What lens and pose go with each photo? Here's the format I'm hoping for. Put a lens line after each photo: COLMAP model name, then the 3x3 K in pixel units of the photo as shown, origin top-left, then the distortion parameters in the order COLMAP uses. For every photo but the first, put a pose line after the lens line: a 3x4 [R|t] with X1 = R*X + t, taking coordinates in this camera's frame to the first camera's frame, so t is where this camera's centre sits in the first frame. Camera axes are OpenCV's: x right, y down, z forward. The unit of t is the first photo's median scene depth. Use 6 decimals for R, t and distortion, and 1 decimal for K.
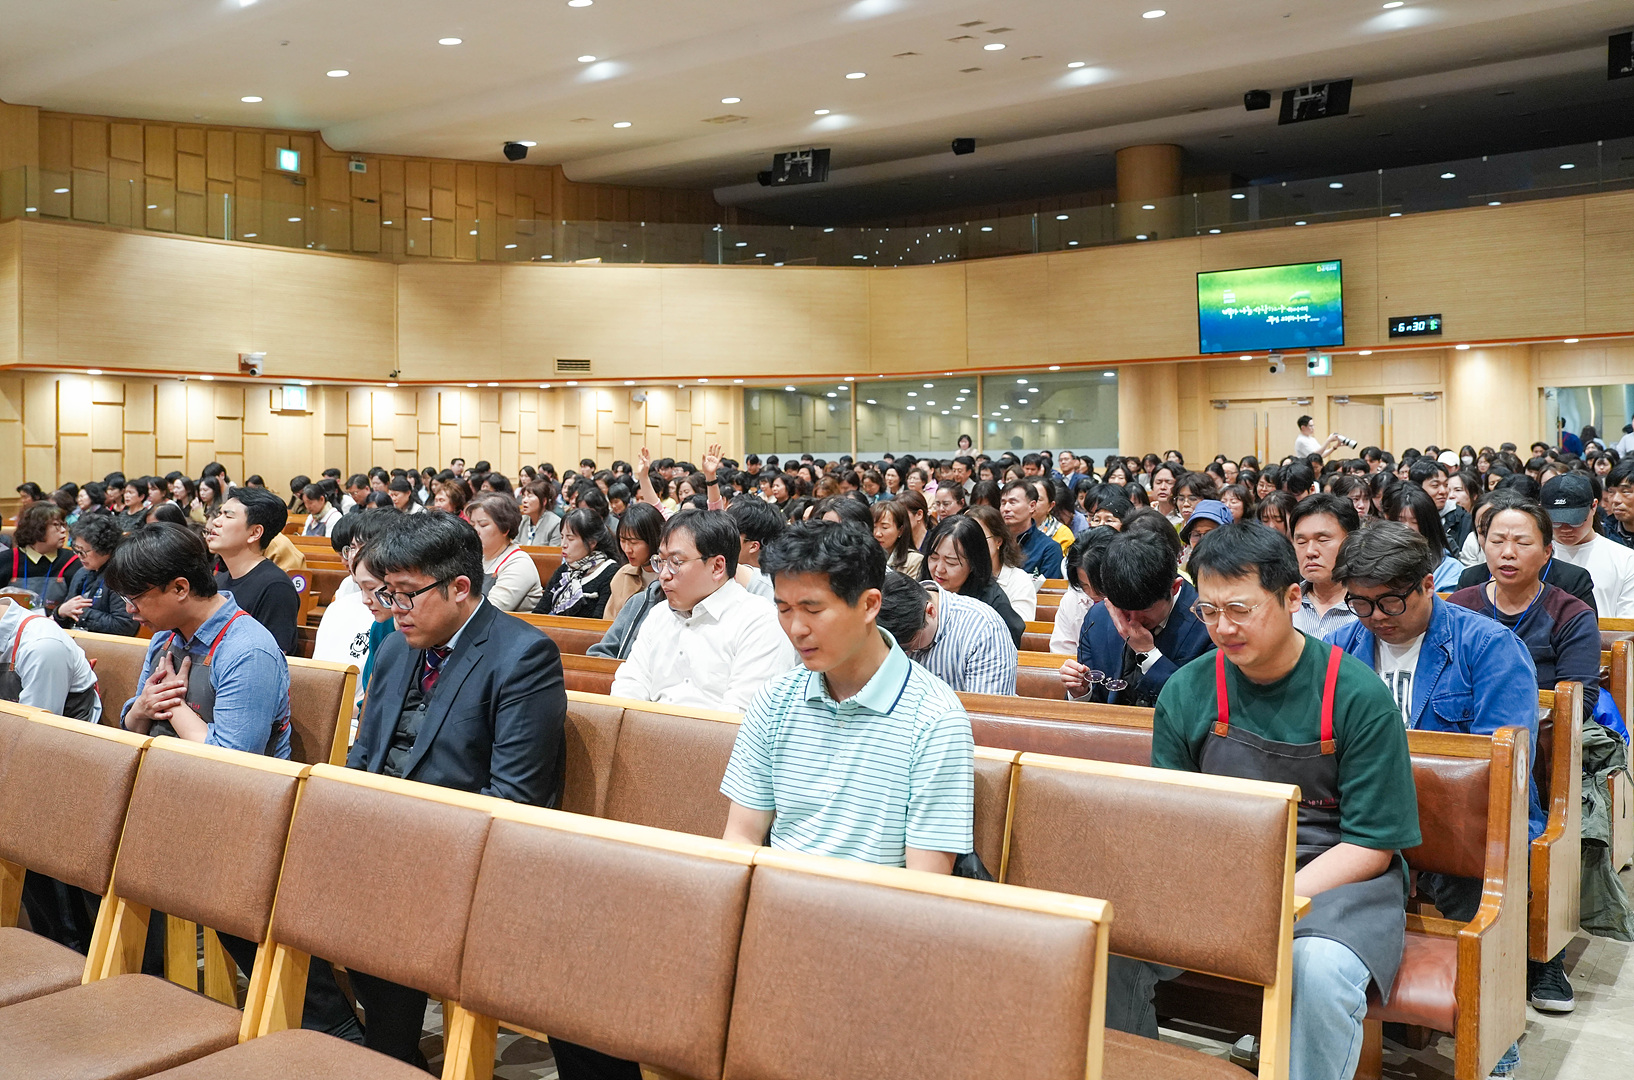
lens RADIAL K [[1431.6, 0, 817.1], [0, 1431.6, 538.5], [0, 0, 1]] dist [0.017618, 0.013021]
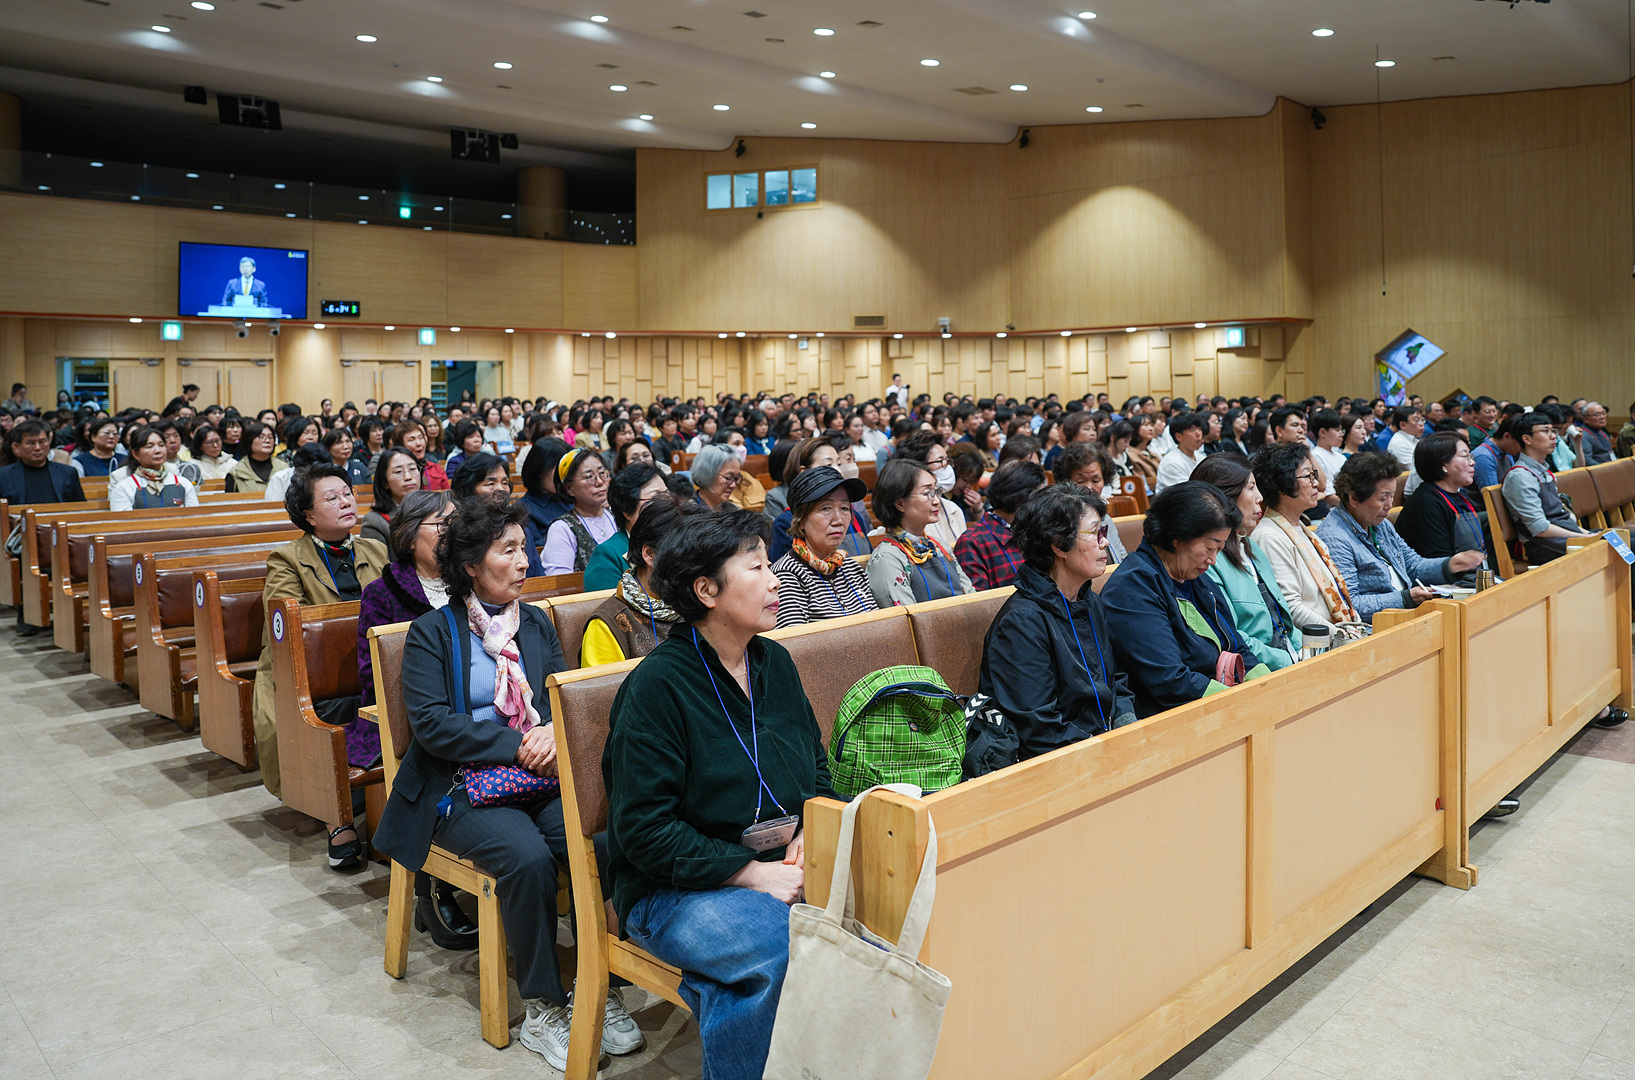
lens RADIAL K [[1151.0, 0, 817.6], [0, 1151.0, 539.1], [0, 0, 1]] dist [-0.013501, -0.004874]
pose [[0.199471, -0.107574, 0.973981, -0.540818], [0.065747, 0.993185, 0.096230, -0.010488], [-0.977696, 0.044841, 0.205184, 0.364958]]
